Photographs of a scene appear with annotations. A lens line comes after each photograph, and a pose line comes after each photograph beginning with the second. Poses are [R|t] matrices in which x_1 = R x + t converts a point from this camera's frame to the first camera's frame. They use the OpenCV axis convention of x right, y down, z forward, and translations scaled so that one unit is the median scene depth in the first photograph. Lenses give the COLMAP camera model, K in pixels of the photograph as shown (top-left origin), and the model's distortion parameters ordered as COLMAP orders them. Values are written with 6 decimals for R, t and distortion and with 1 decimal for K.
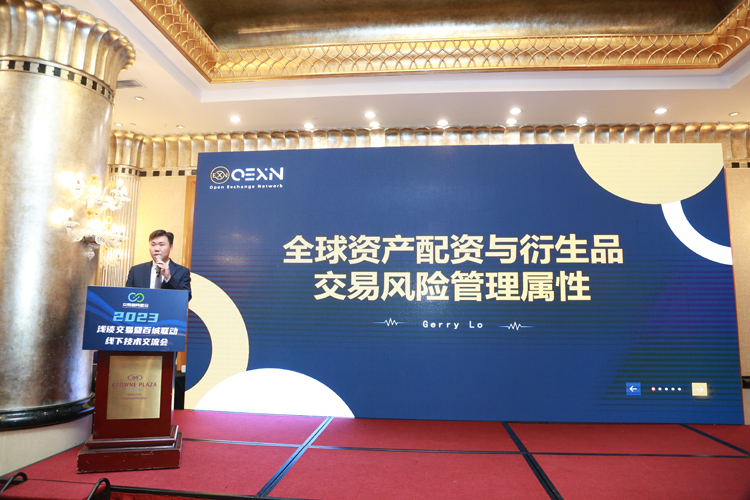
lens RADIAL K [[523.9, 0, 373.3], [0, 523.9, 243.9], [0, 0, 1]] dist [-0.076702, 0.009149]
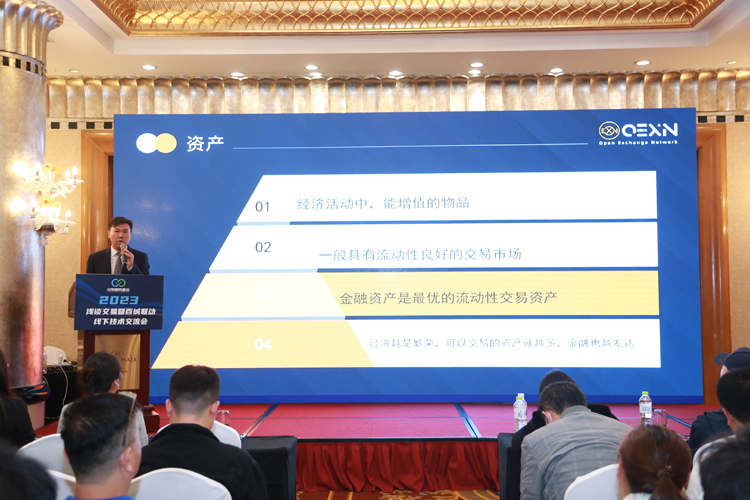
lens RADIAL K [[1060.0, 0, 369.1], [0, 1060.0, 246.8], [0, 0, 1]] dist [0.184036, 0.000000]
pose [[0.996608, -0.013257, 0.081226, -0.096852], [0.006619, 0.996655, 0.081449, -0.155303], [-0.082034, -0.080635, 0.993362, -1.310415]]
